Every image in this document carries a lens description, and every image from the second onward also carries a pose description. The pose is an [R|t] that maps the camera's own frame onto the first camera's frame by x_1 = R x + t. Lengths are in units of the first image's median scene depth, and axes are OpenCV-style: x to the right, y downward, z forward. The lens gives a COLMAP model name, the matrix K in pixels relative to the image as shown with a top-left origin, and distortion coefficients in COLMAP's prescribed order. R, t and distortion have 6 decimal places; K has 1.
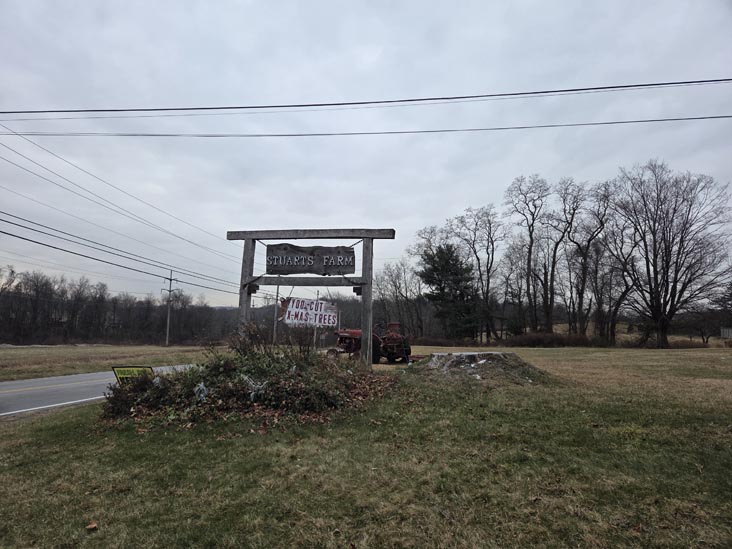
lens RADIAL K [[491.1, 0, 365.3], [0, 491.1, 275.9], [0, 0, 1]] dist [-0.007969, 0.000011]
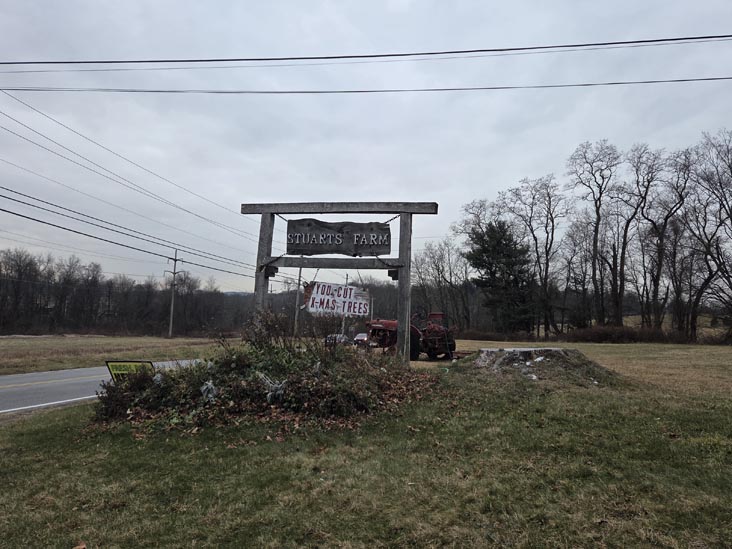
lens RADIAL K [[491.1, 0, 367.3], [0, 491.1, 274.1], [0, 0, 1]] dist [-0.007969, 0.000011]
pose [[0.997668, 0.008969, -0.067664, -0.003429], [-0.006826, 0.999470, 0.031841, 0.002432], [0.067913, -0.031305, 0.997200, 0.152497]]
